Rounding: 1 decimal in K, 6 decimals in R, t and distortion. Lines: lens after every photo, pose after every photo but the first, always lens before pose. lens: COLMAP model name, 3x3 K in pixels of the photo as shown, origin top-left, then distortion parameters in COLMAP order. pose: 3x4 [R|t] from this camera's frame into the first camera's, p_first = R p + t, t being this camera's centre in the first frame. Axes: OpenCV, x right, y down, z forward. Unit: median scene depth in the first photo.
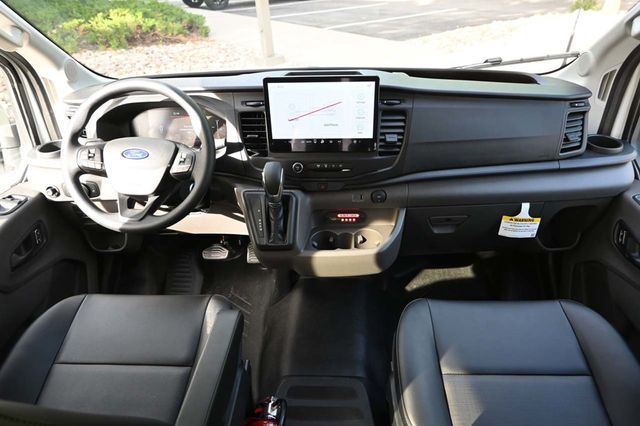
lens RADIAL K [[438.5, 0, 320.0], [0, 438.5, 213.0], [0, 0, 1]] dist [-0.004130, 0.001268]
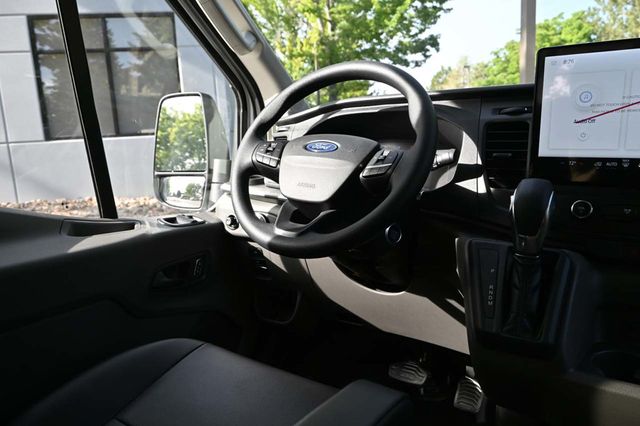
lens RADIAL K [[451.2, 0, 320.0], [0, 451.2, 213.0], [0, 0, 1]] dist [-0.004203, -0.001075]
pose [[0.854526, 0.100282, -0.509635, -0.042807], [-0.285266, 0.910569, -0.299144, 0.156399], [0.434060, 0.401008, 0.806712, 0.416153]]
